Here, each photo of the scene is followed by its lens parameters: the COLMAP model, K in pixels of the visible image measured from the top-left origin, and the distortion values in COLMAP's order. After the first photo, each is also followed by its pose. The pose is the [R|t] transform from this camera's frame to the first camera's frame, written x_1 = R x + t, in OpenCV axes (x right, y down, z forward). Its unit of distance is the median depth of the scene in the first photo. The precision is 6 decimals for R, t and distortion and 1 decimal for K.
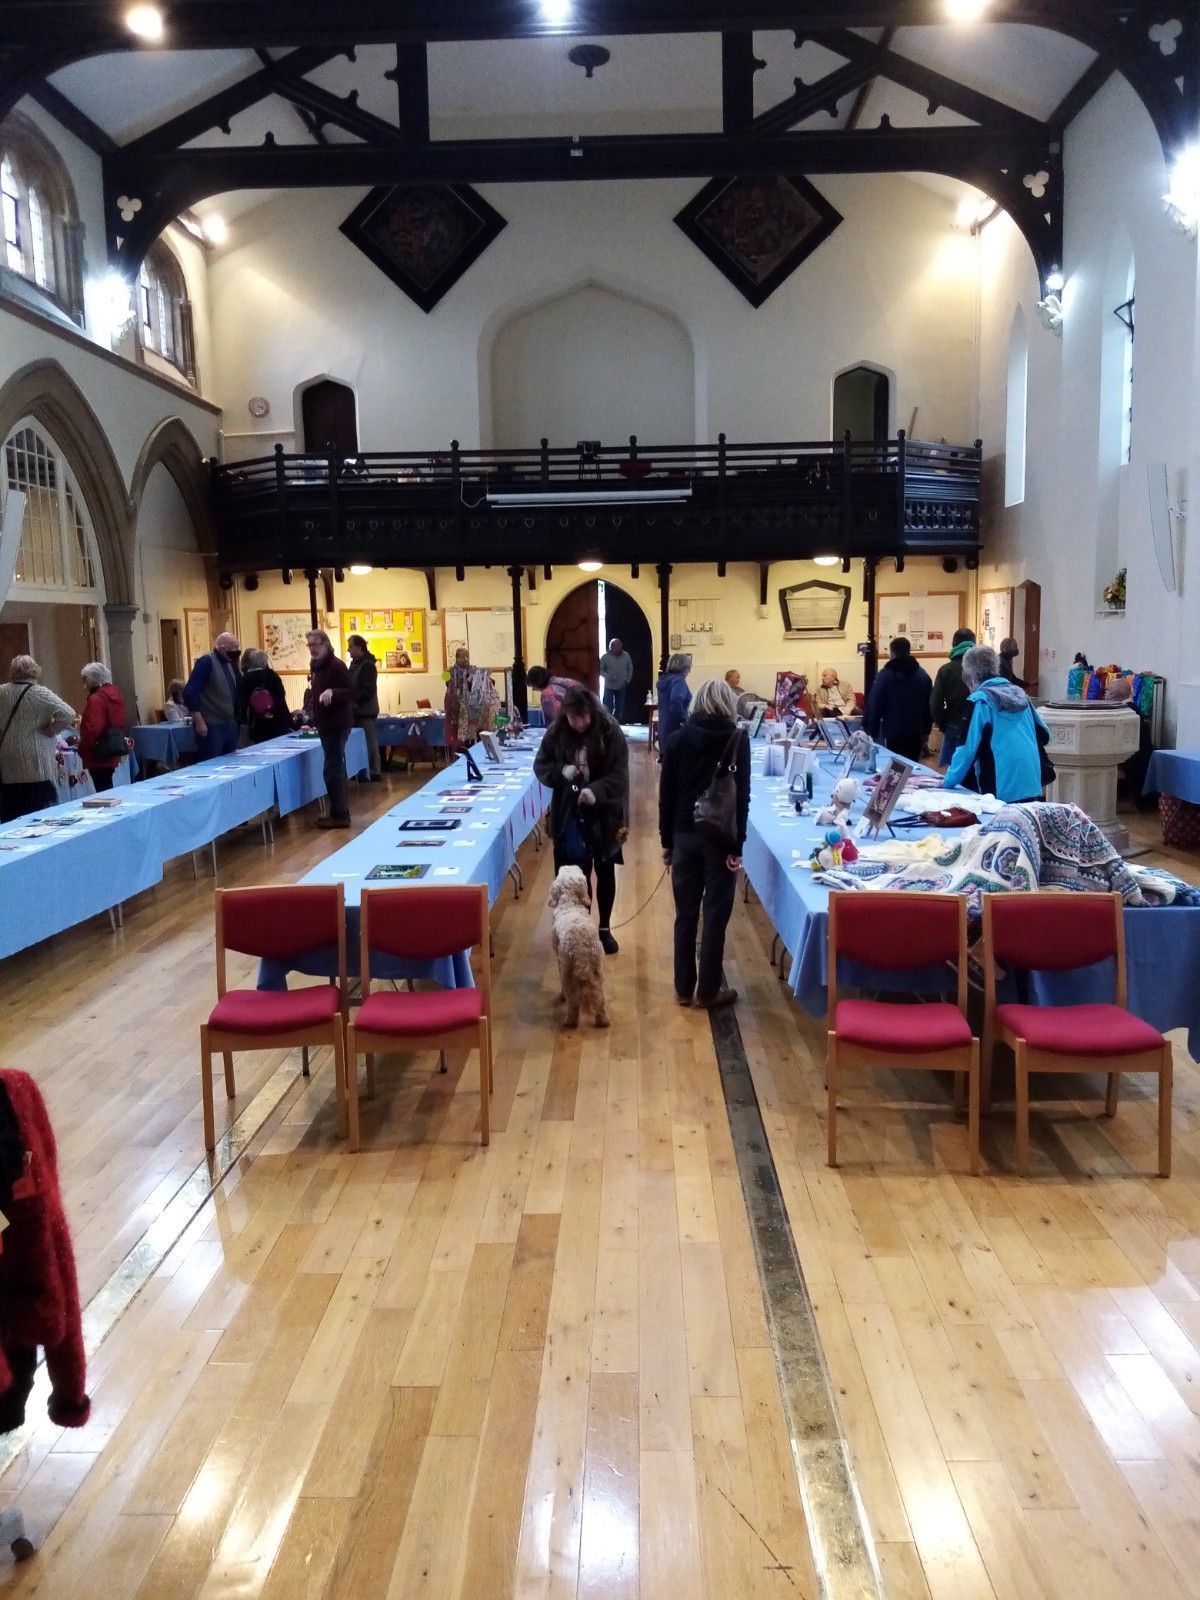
lens RADIAL K [[1273.8, 0, 612.0], [0, 1273.8, 797.6], [0, 0, 1]] dist [0.015253, -0.042067]
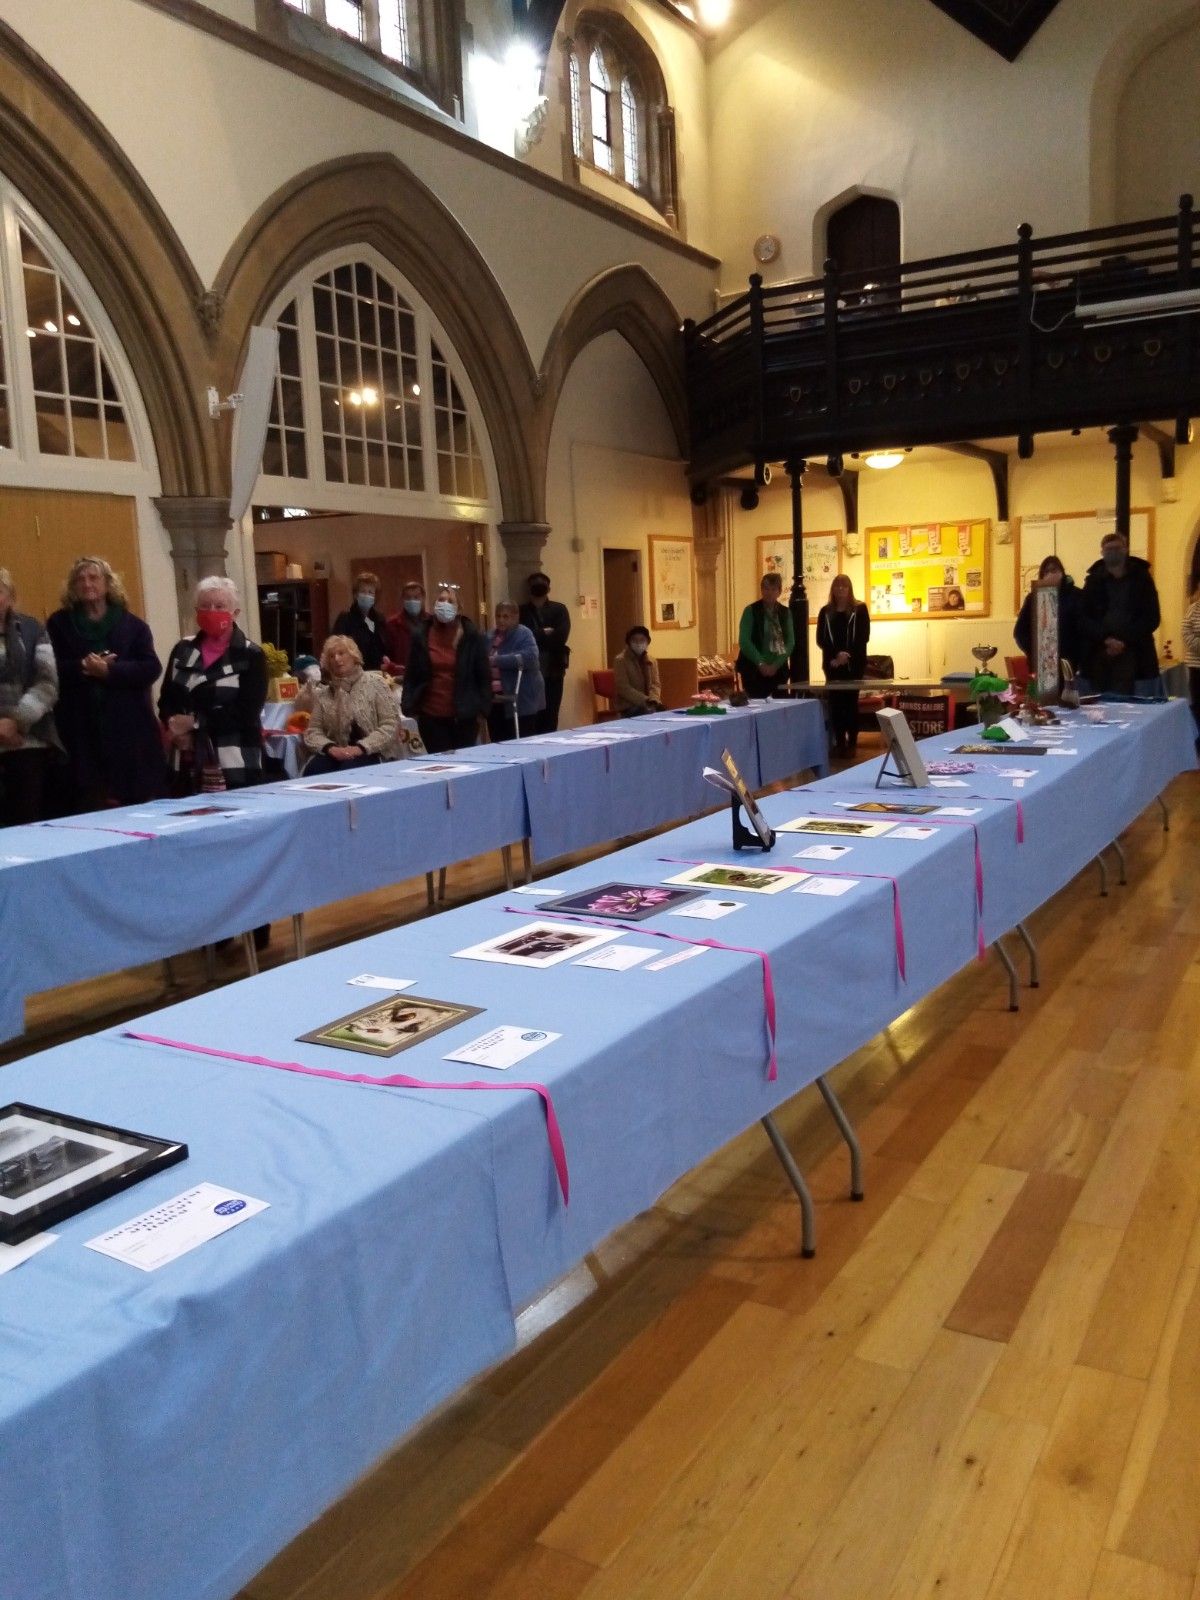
lens RADIAL K [[1277.6, 0, 600.0], [0, 1277.6, 800.0], [0, 0, 1]] dist [0.060151, -0.133589]
pose [[0.868510, 0.051278, -0.493013, 0.014613], [-0.040149, 0.998644, 0.033142, -0.018824], [0.494044, -0.008990, 0.869391, 0.350537]]
